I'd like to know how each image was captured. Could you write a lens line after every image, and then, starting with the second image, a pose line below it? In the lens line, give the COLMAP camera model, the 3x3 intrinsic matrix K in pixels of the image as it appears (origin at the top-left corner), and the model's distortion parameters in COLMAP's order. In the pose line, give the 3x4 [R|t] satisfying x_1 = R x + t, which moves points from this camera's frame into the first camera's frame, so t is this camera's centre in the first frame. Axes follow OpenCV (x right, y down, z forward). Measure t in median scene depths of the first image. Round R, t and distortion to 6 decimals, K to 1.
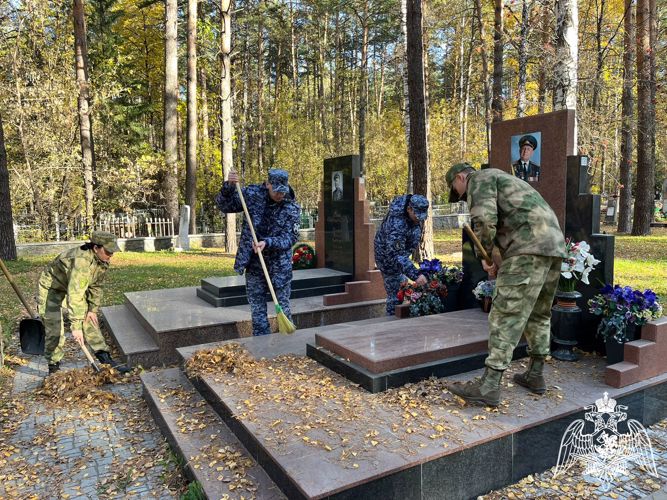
lens RADIAL K [[500.4, 0, 344.9], [0, 500.4, 253.0], [0, 0, 1]] dist [0.083627, -0.115557]
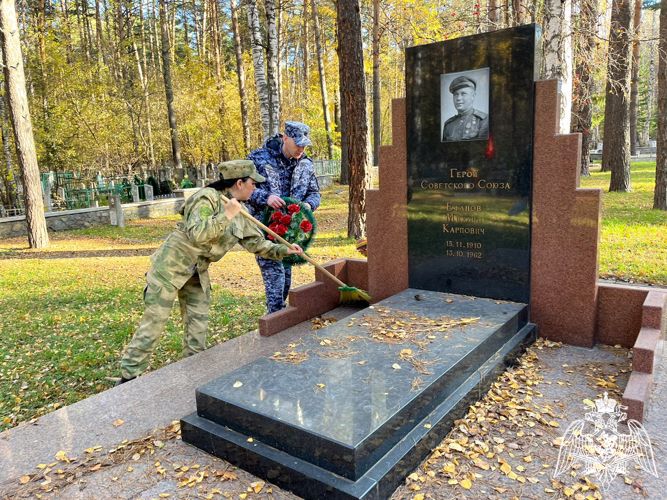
lens RADIAL K [[500.4, 0, 344.9], [0, 500.4, 253.0], [0, 0, 1]] dist [0.083627, -0.115557]
pose [[0.922202, -0.094774, 0.374916, -0.470203], [0.067351, 0.994049, 0.085614, -0.083123], [-0.380798, -0.053702, 0.923097, 1.021788]]
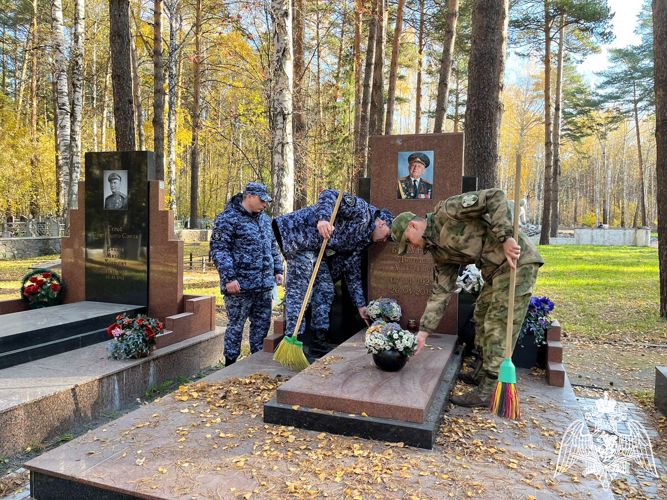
lens RADIAL K [[500.4, 0, 344.9], [0, 500.4, 253.0], [0, 0, 1]] dist [0.083627, -0.115557]
pose [[0.761465, -0.007488, 0.648163, -0.400478], [0.035797, 0.998893, -0.030515, -0.006836], [-0.647217, 0.046438, 0.760890, 0.336665]]
